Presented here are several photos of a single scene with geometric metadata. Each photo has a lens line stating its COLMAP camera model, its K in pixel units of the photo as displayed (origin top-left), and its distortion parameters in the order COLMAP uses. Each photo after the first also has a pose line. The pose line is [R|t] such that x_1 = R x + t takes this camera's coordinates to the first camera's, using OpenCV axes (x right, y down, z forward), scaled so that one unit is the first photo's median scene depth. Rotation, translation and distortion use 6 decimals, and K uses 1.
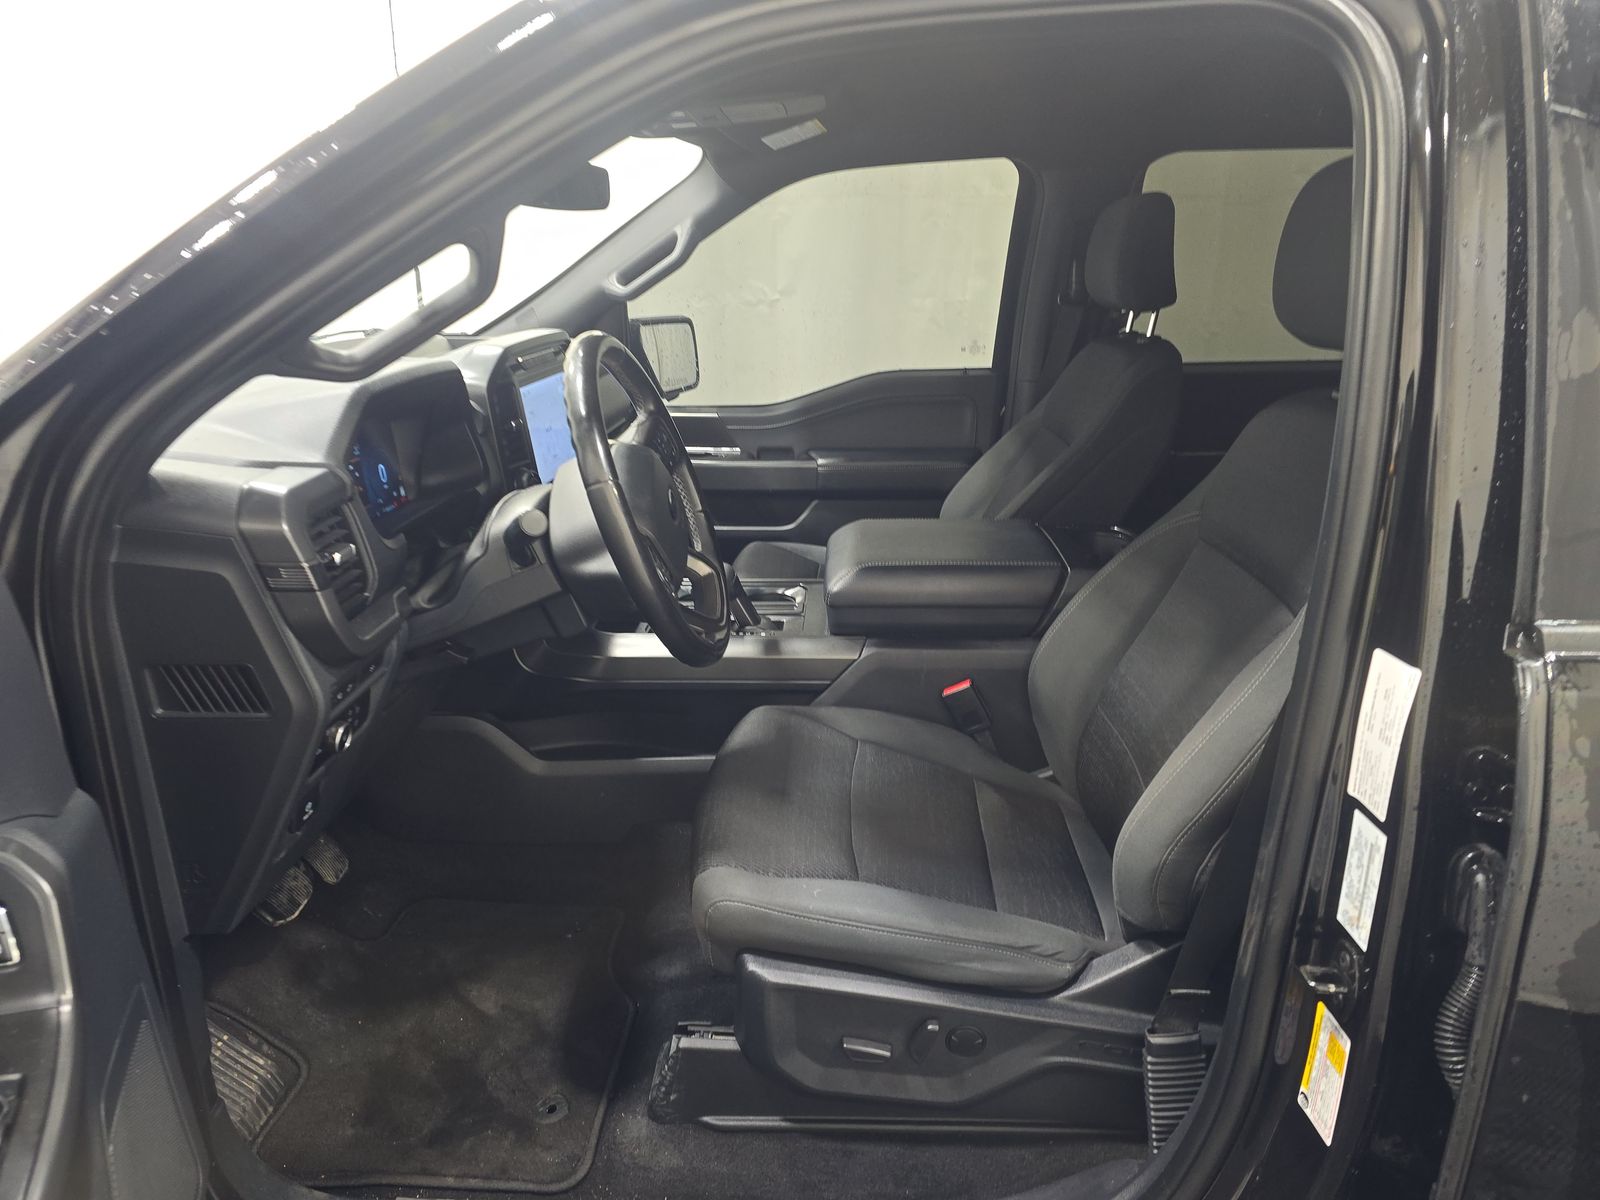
lens RADIAL K [[1089.3, 0, 800.0], [0, 1089.3, 600.0], [0, 0, 1]] dist [0.049604, -0.044515]
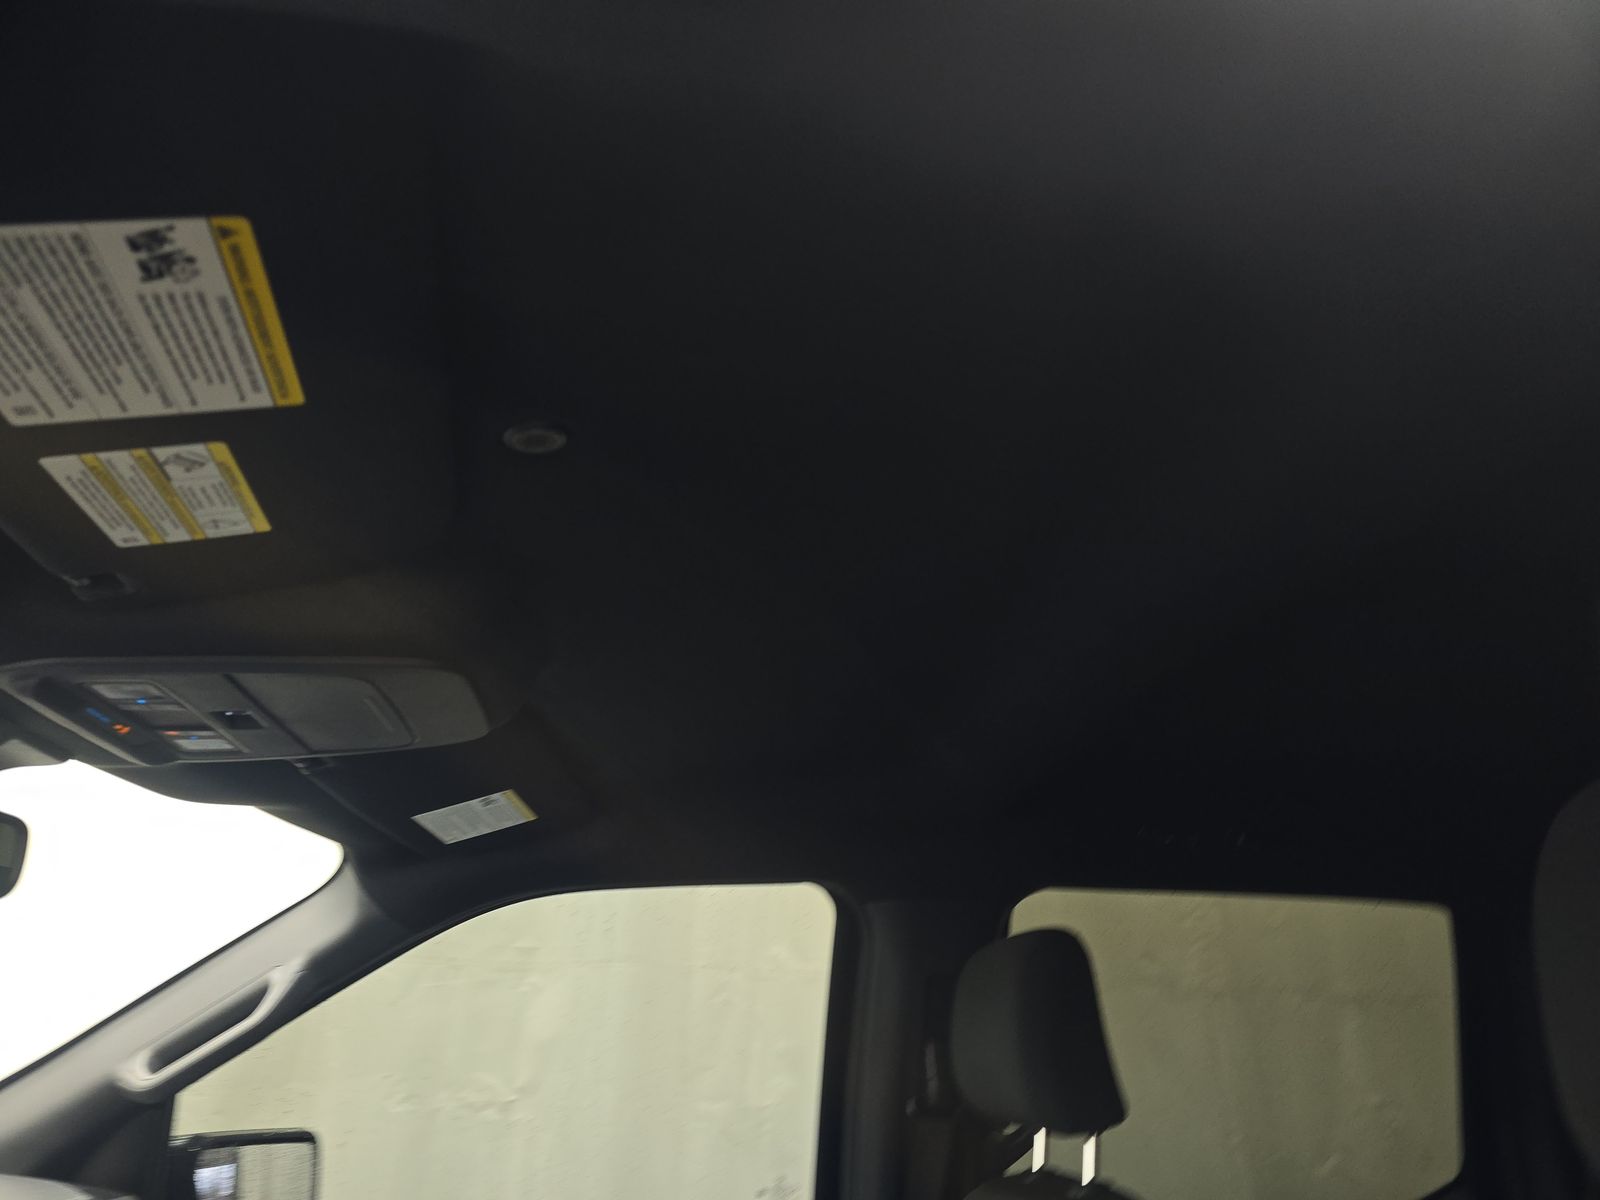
lens RADIAL K [[1089.3, 0, 800.0], [0, 1089.3, 600.0], [0, 0, 1]] dist [0.049604, -0.044515]
pose [[0.986174, 0.080121, 0.145058, 0.061426], [0.031645, 0.768189, -0.639441, -0.100716], [-0.162665, 0.635190, 0.755032, 0.364336]]
